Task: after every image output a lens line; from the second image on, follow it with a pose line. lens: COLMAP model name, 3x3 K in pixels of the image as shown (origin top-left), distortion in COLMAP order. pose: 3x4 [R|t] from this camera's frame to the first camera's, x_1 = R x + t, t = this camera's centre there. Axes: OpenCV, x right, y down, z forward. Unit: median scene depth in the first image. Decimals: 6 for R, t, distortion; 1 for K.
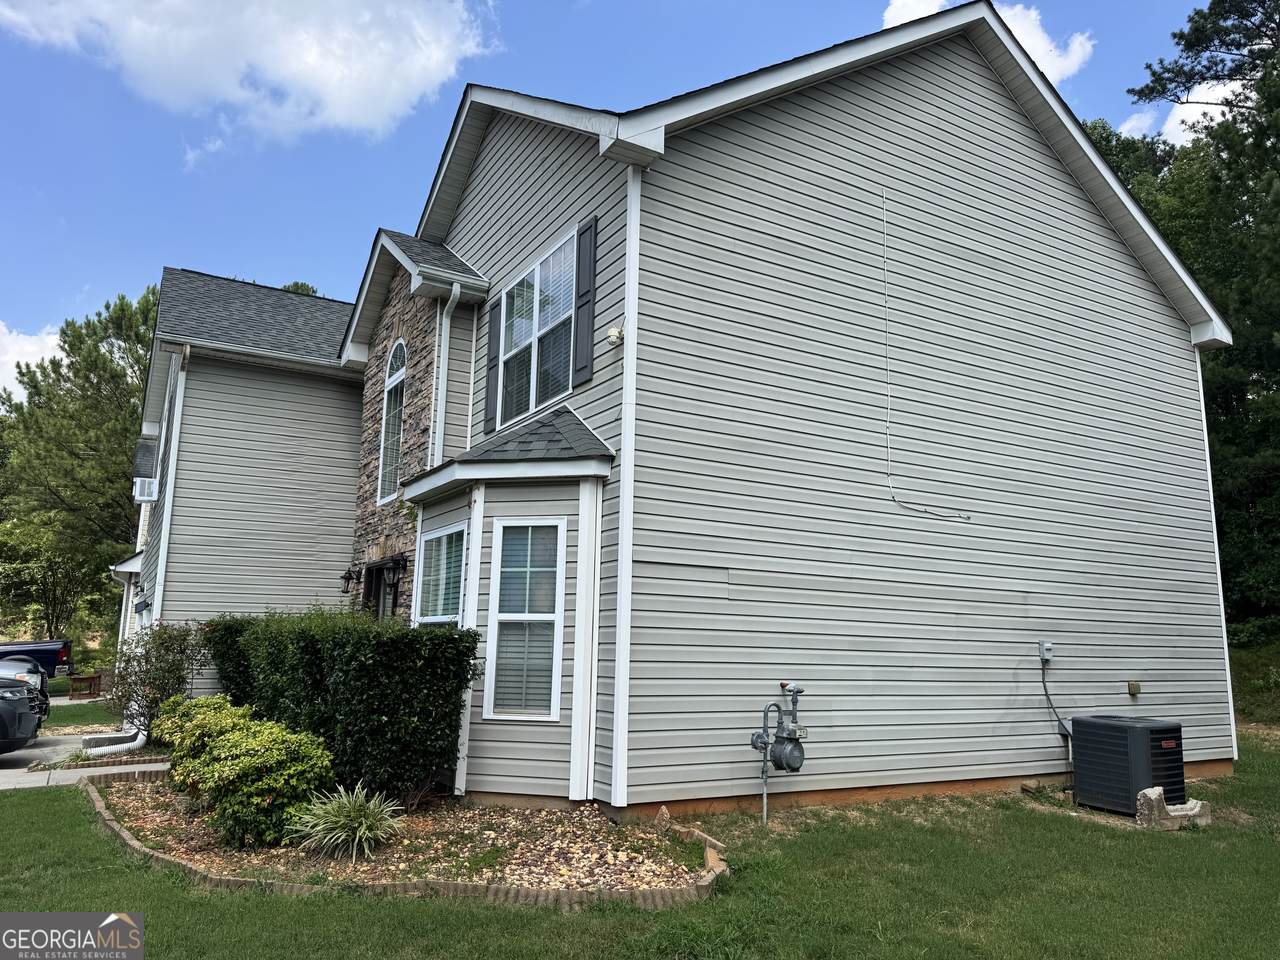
lens RADIAL K [[909.5, 0, 643.7], [0, 909.5, 482.2], [0, 0, 1]] dist [0.059579, -0.075491]
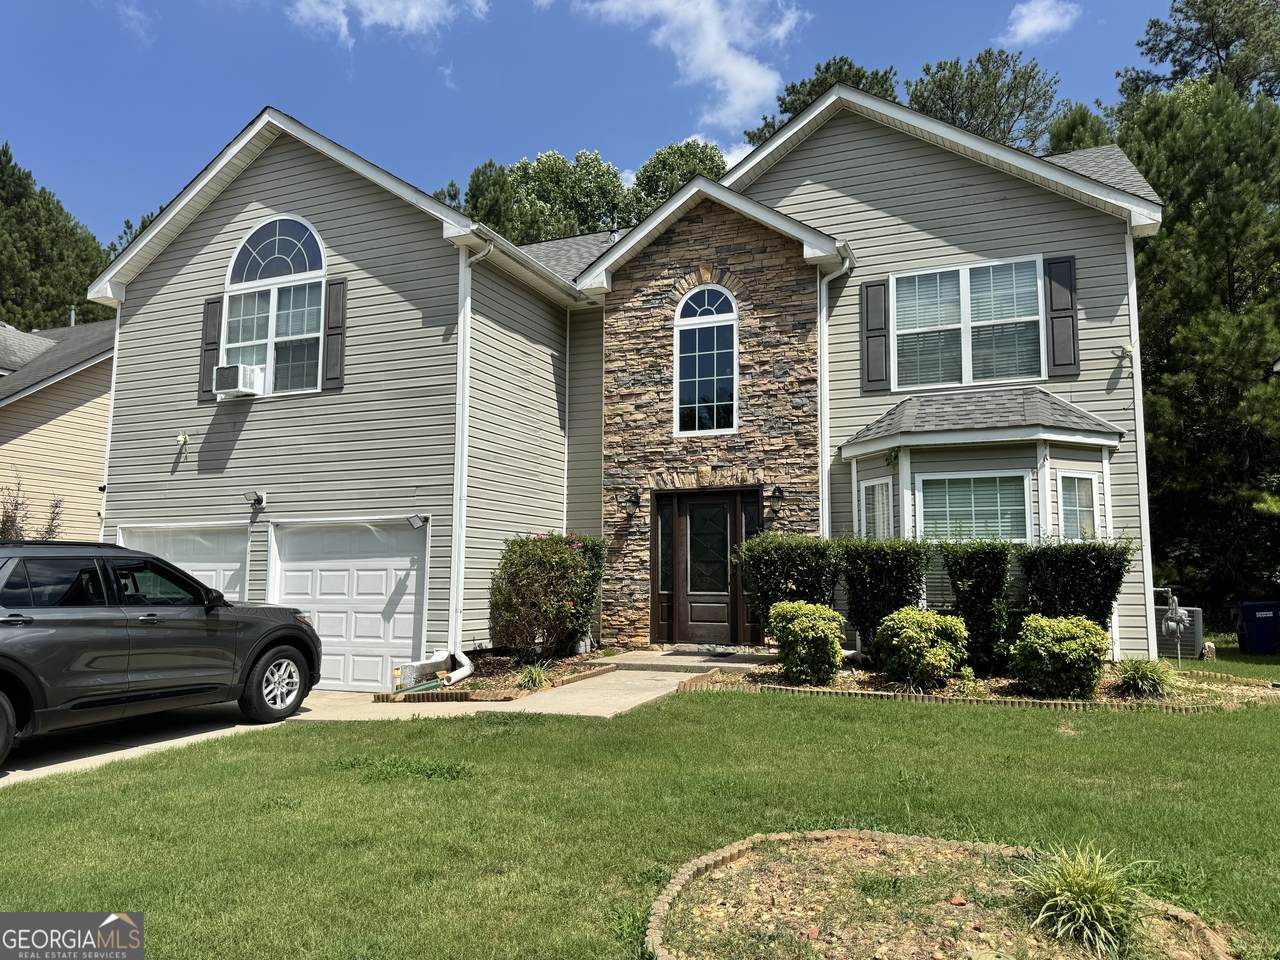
lens RADIAL K [[909.5, 0, 643.7], [0, 909.5, 482.2], [0, 0, 1]] dist [0.059579, -0.075491]
pose [[0.803889, 0.059671, 0.591779, -1.173433], [-0.098257, 0.994608, 0.033186, 0.058062], [-0.586608, -0.084825, 0.805417, 0.205249]]
